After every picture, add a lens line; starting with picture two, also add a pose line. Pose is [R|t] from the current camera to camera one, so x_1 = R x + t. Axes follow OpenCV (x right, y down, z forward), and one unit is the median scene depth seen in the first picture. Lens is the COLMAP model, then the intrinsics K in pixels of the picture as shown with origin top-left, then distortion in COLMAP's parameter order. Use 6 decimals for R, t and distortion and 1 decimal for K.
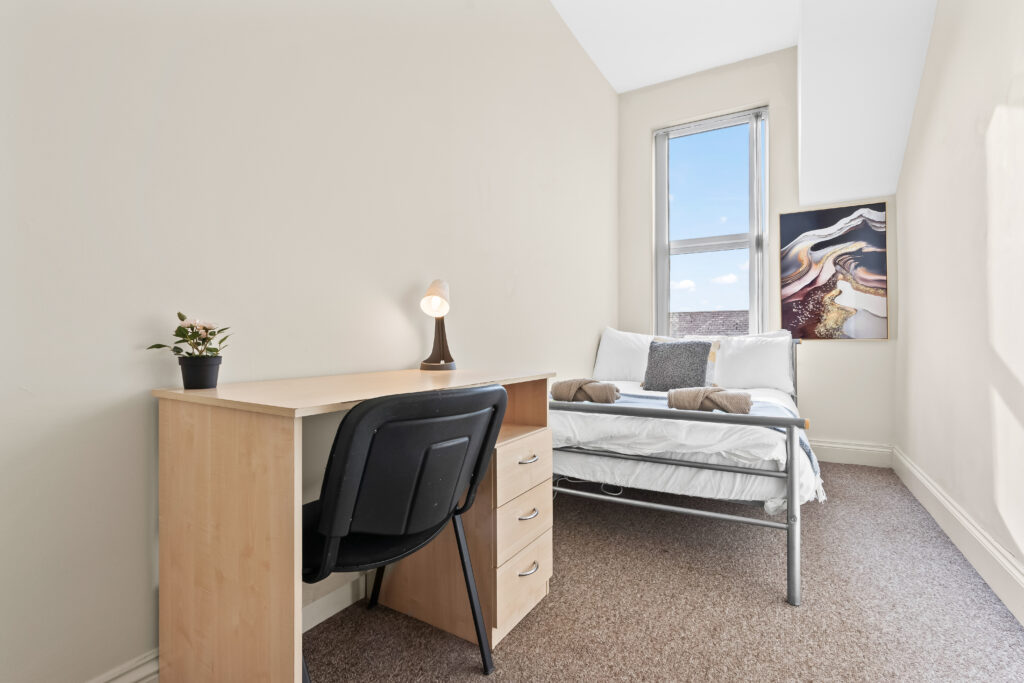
lens RADIAL K [[470.0, 0, 508.9], [0, 470.0, 338.2], [0, 0, 1]] dist [-0.004444, 0.002214]
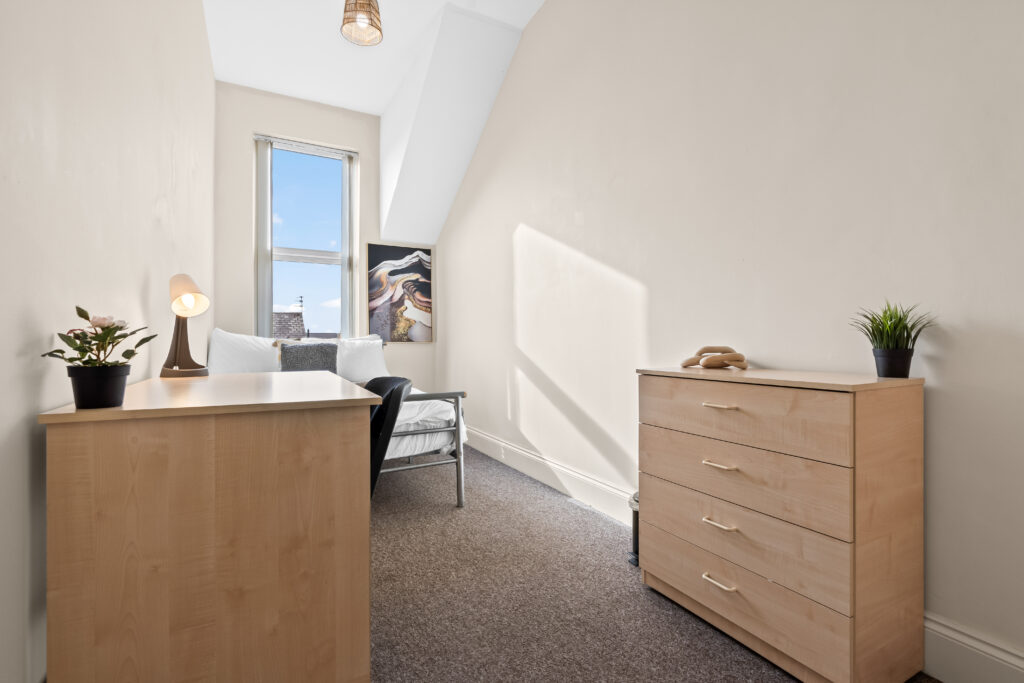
lens RADIAL K [[470.0, 0, 510.8], [0, 470.0, 345.0], [0, 0, 1]] dist [-0.004444, 0.002214]
pose [[0.516769, -0.005781, 0.856105, -0.335561], [-0.002408, 0.999963, 0.008206, -0.000449], [-0.856122, -0.006302, 0.516736, 0.012965]]
